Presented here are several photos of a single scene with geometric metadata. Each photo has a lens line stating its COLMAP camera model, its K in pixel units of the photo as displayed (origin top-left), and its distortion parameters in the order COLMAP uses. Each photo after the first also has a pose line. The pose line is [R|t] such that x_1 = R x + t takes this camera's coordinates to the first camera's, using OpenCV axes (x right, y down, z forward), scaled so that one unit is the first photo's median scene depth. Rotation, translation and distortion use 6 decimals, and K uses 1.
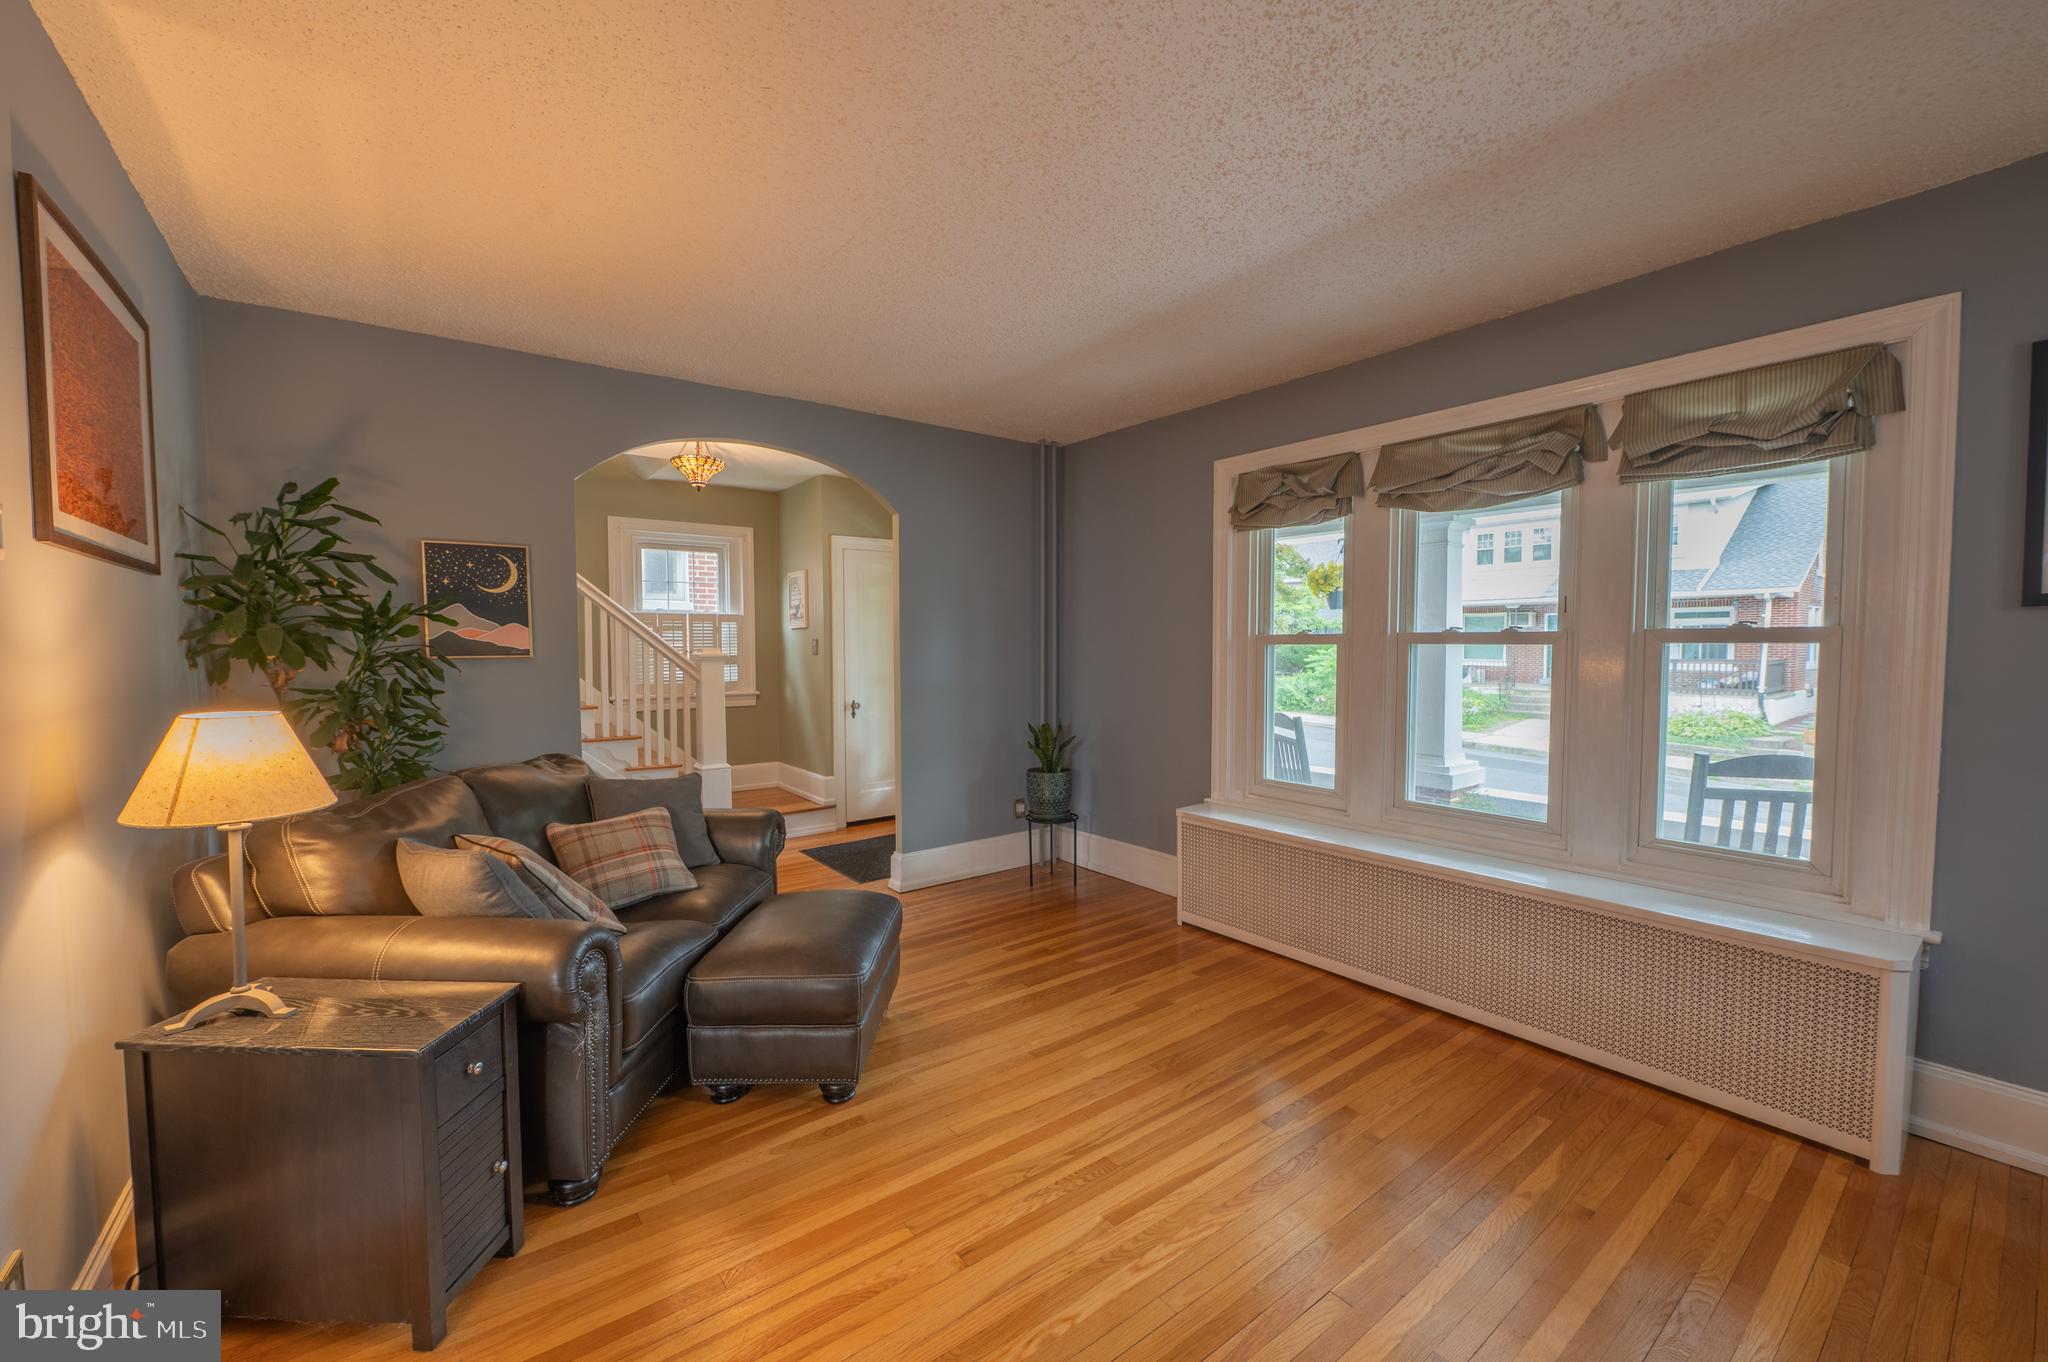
lens RADIAL K [[808.6, 0, 1018.7], [0, 808.6, 679.2], [0, 0, 1]] dist [-0.008844, 0.000026]
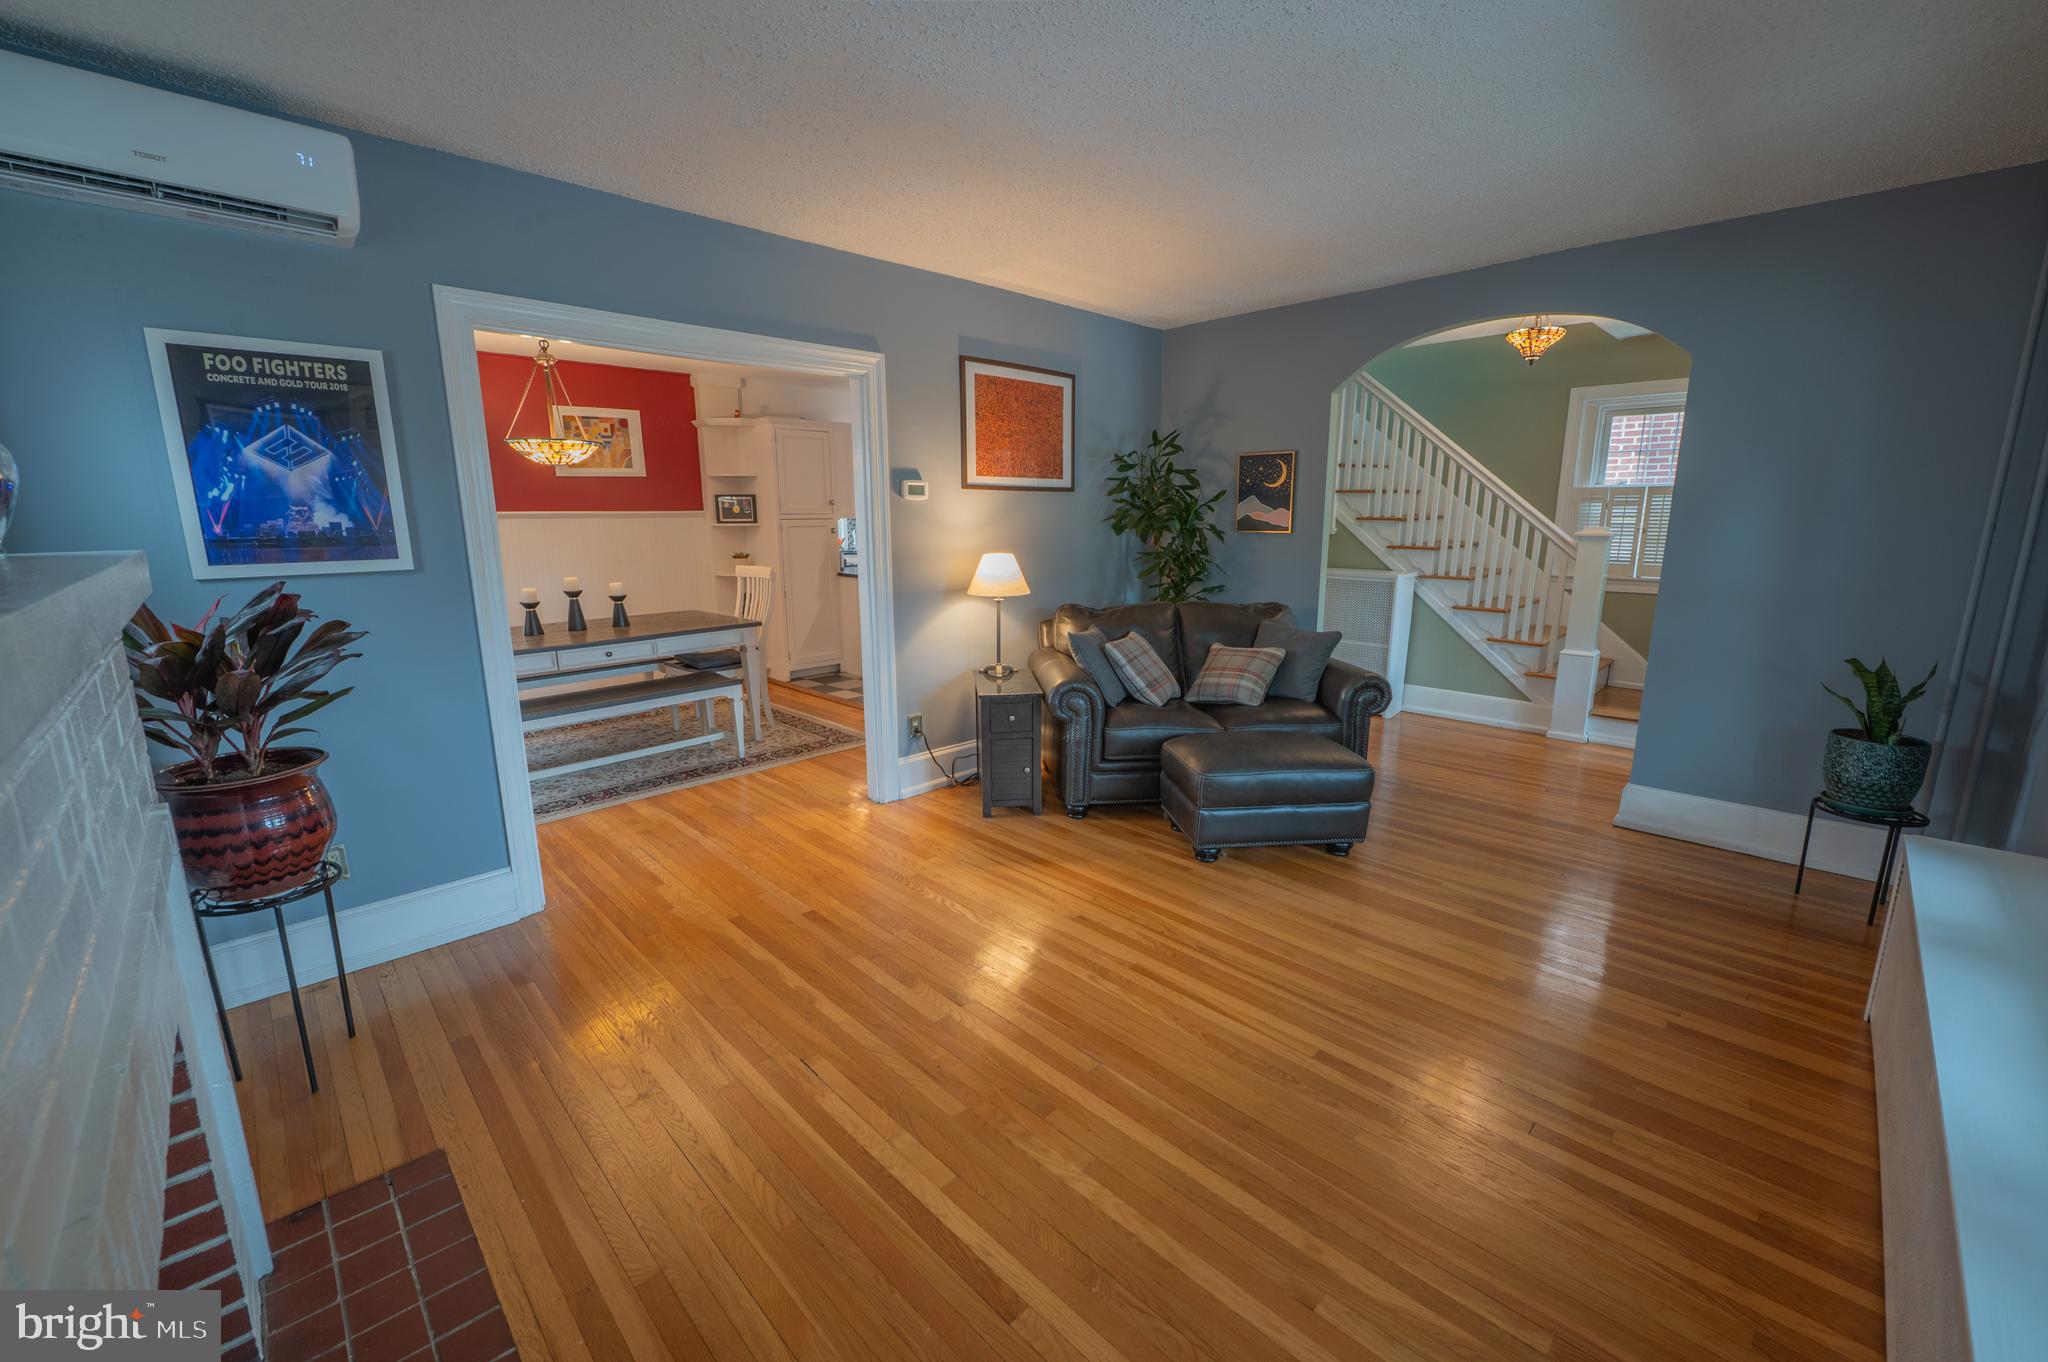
lens RADIAL K [[808.6, 0, 1018.7], [0, 808.6, 679.2], [0, 0, 1]] dist [-0.008844, 0.000026]
pose [[0.128680, 0.204027, -0.970471, 0.802555], [-0.040358, 0.978874, 0.200442, -0.043356], [0.990865, 0.013373, 0.134196, 0.374680]]
